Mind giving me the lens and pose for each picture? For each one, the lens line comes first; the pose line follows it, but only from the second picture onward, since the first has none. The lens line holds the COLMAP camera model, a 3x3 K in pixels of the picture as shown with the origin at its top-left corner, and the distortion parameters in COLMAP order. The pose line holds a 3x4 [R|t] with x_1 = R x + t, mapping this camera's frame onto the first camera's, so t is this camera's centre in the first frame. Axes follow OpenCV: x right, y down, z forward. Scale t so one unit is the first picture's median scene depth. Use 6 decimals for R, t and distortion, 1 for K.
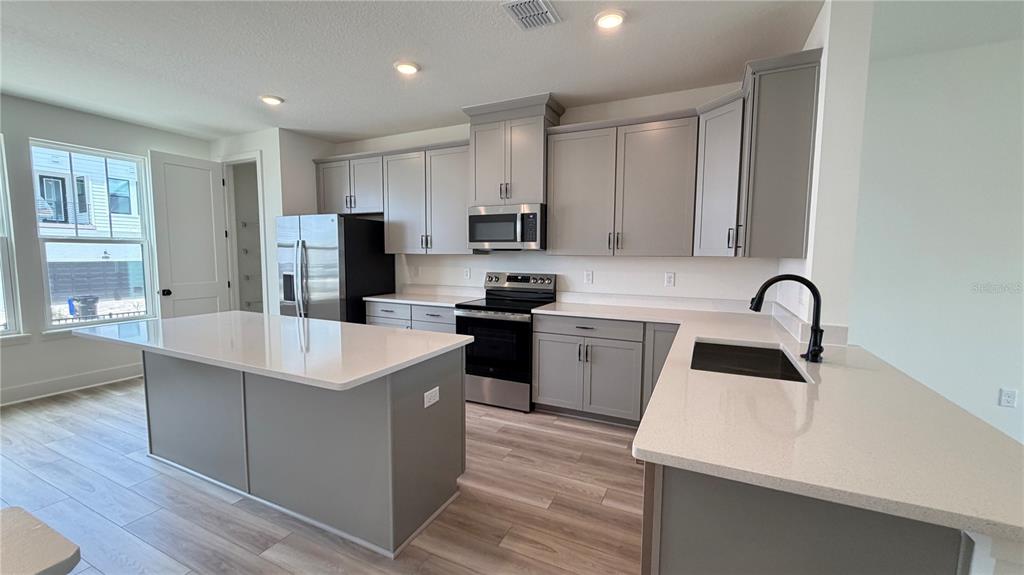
lens RADIAL K [[408.1, 0, 512.0], [0, 408.1, 287.5], [0, 0, 1]] dist [0.000780, -0.000143]
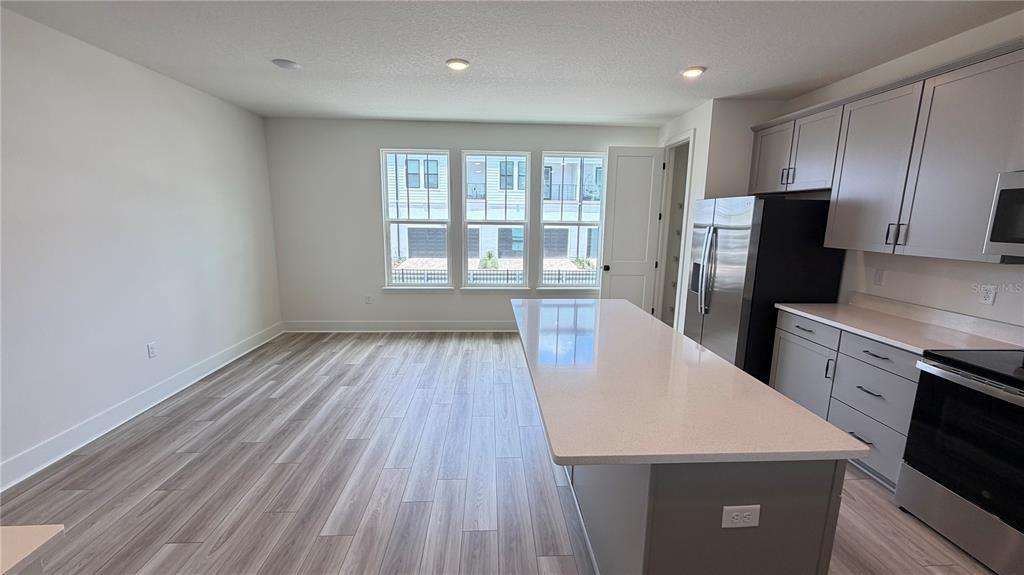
lens RADIAL K [[408.1, 0, 512.0], [0, 408.1, 287.5], [0, 0, 1]] dist [0.000780, -0.000143]
pose [[0.475269, 0.153571, -0.866334, 0.058776], [-0.084441, 0.988066, 0.128826, -0.060489], [0.875779, 0.011927, 0.482565, 0.185659]]
